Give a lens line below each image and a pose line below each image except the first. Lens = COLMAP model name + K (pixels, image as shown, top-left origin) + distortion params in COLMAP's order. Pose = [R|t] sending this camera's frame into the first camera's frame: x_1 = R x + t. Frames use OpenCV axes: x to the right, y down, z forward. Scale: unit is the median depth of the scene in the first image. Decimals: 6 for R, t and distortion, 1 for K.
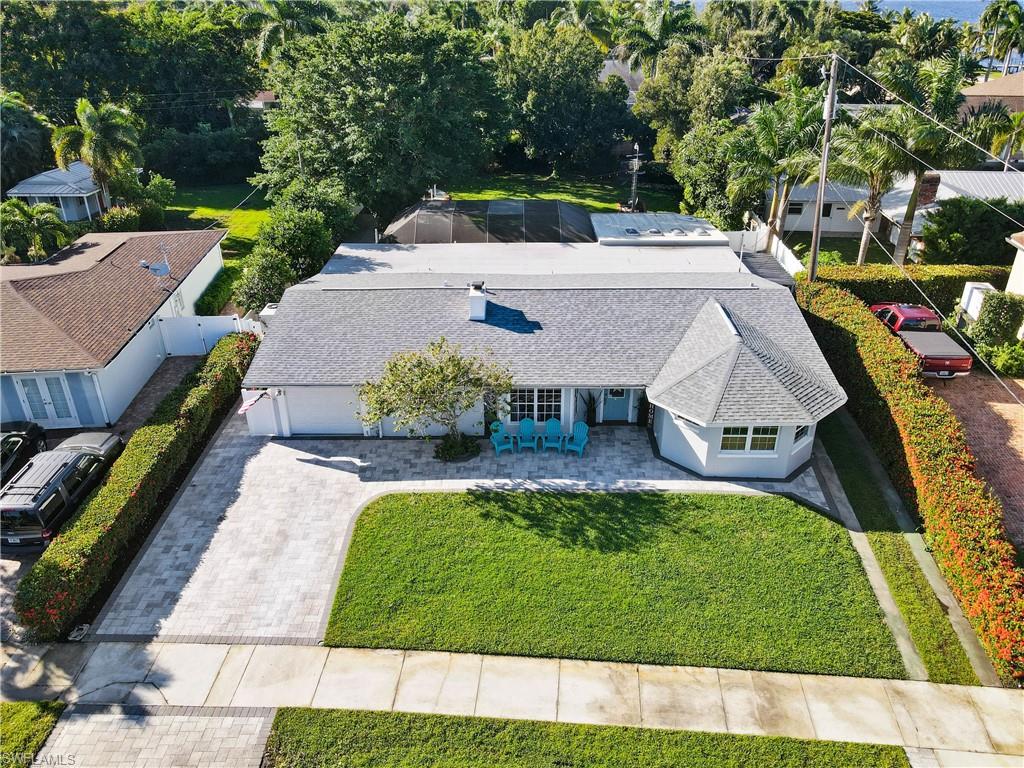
lens RADIAL K [[728.4, 0, 512.0], [0, 728.4, 384.0], [0, 0, 1]] dist [0.009991, 0.004521]
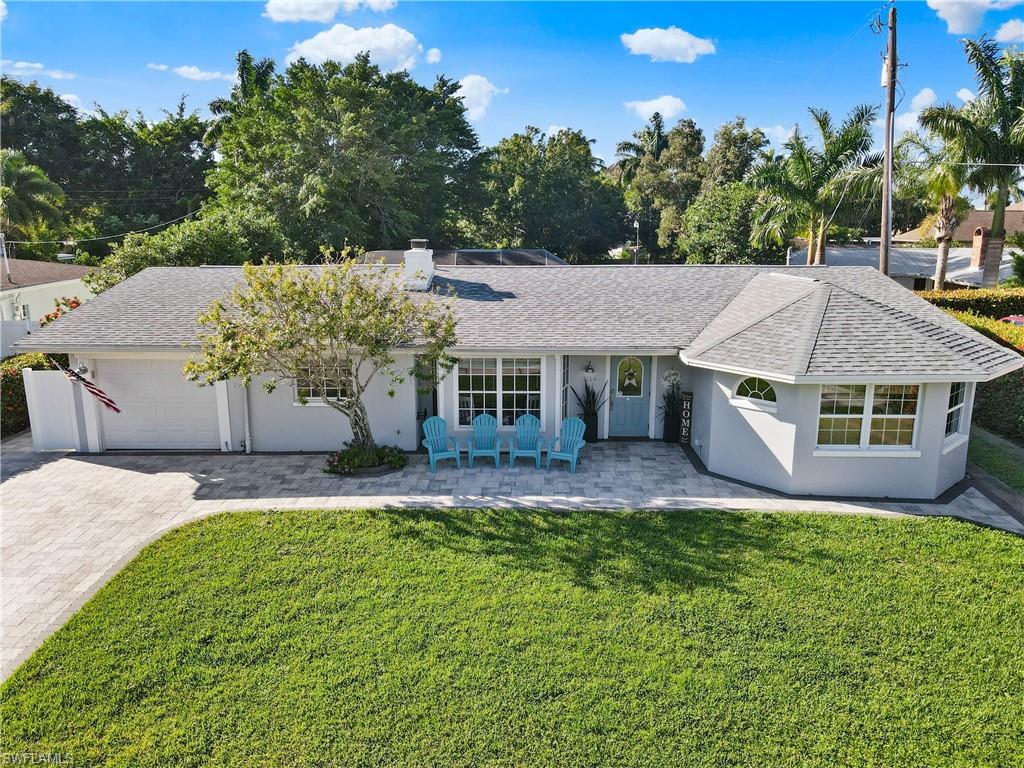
lens RADIAL K [[728.4, 0, 512.0], [0, 728.4, 384.0], [0, 0, 1]] dist [0.009991, 0.004521]
pose [[0.999920, 0.012222, 0.003109, 0.042140], [-0.010949, 0.963646, -0.266956, 0.190901], [-0.006259, 0.266901, 0.963704, 0.416491]]
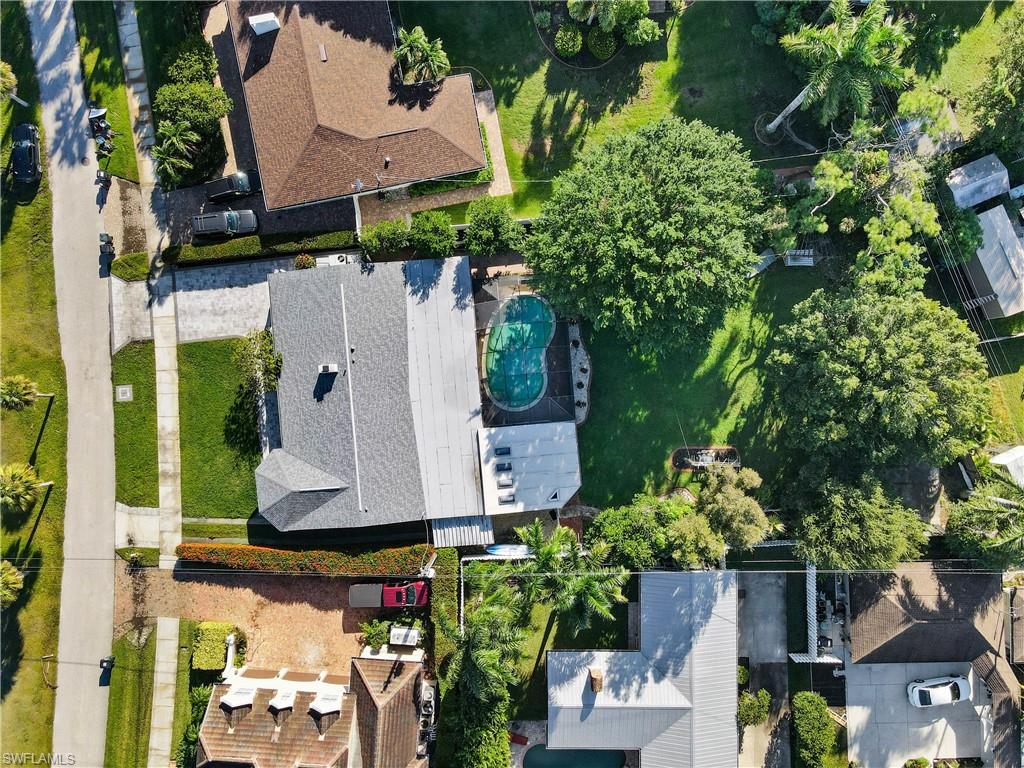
lens RADIAL K [[728.4, 0, 512.0], [0, 728.4, 384.0], [0, 0, 1]] dist [0.009991, 0.004521]
pose [[0.104110, 0.994566, 0.000649, 0.046027], [-0.476216, 0.049277, 0.877946, -2.143012], [0.873143, -0.091713, 0.478758, 0.478504]]
